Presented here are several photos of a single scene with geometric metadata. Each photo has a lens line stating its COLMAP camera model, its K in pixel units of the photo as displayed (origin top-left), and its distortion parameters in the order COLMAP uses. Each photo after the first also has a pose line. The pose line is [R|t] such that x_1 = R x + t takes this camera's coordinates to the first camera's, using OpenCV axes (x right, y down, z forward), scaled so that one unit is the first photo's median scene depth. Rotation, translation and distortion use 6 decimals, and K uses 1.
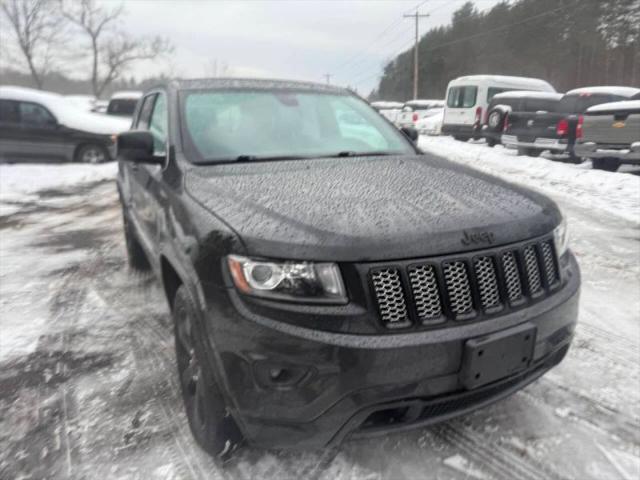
lens RADIAL K [[454.8, 0, 316.4], [0, 454.8, 240.4], [0, 0, 1]] dist [-0.002981, -0.002733]
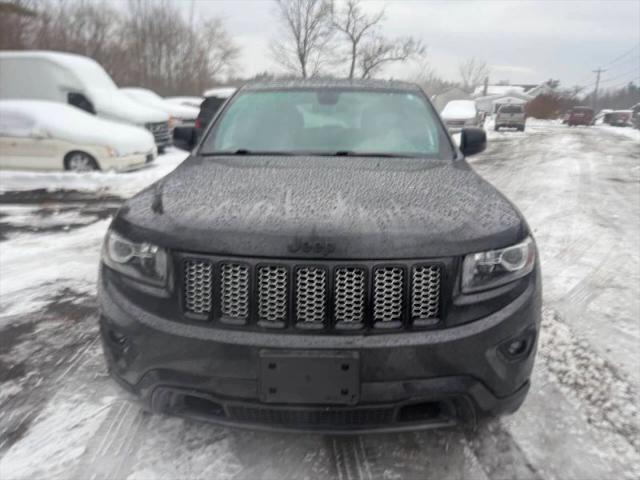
lens RADIAL K [[454.8, 0, 316.4], [0, 454.8, 240.4], [0, 0, 1]] dist [-0.002981, -0.002733]
pose [[0.869958, 0.139512, -0.472980, 0.093730], [-0.139318, 0.989606, 0.035649, -0.006078], [0.473037, 0.034882, 0.880352, 0.023161]]
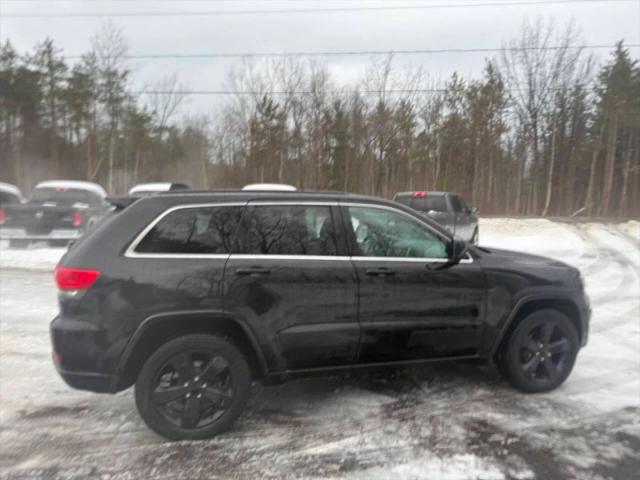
lens RADIAL K [[449.2, 0, 320.4], [0, 449.2, 236.0], [0, 0, 1]] dist [-0.001318, -0.005368]
pose [[0.186351, -0.058925, 0.980715, -0.338020], [0.243796, 0.969753, 0.011942, -0.067856], [-0.951755, 0.236869, 0.195080, 0.207915]]
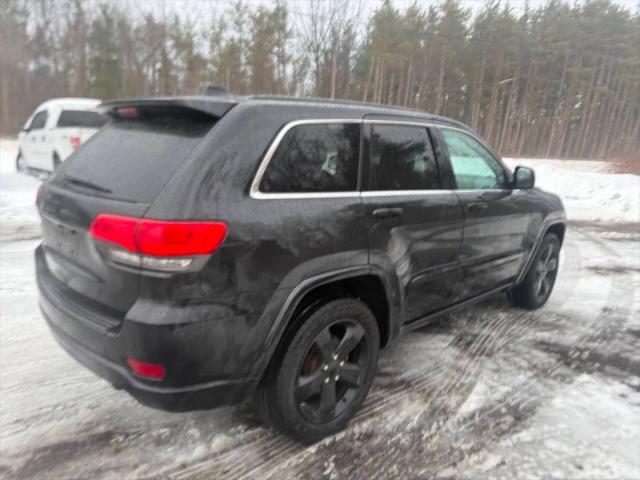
lens RADIAL K [[457.9, 0, 322.1], [0, 457.9, 230.9], [0, 0, 1]] dist [-0.005168, -0.002126]
pose [[-0.302500, -0.188885, 0.934246, -0.283506], [0.210820, 0.942632, 0.258842, -0.100281], [-0.929542, 0.275258, -0.245325, 0.359256]]
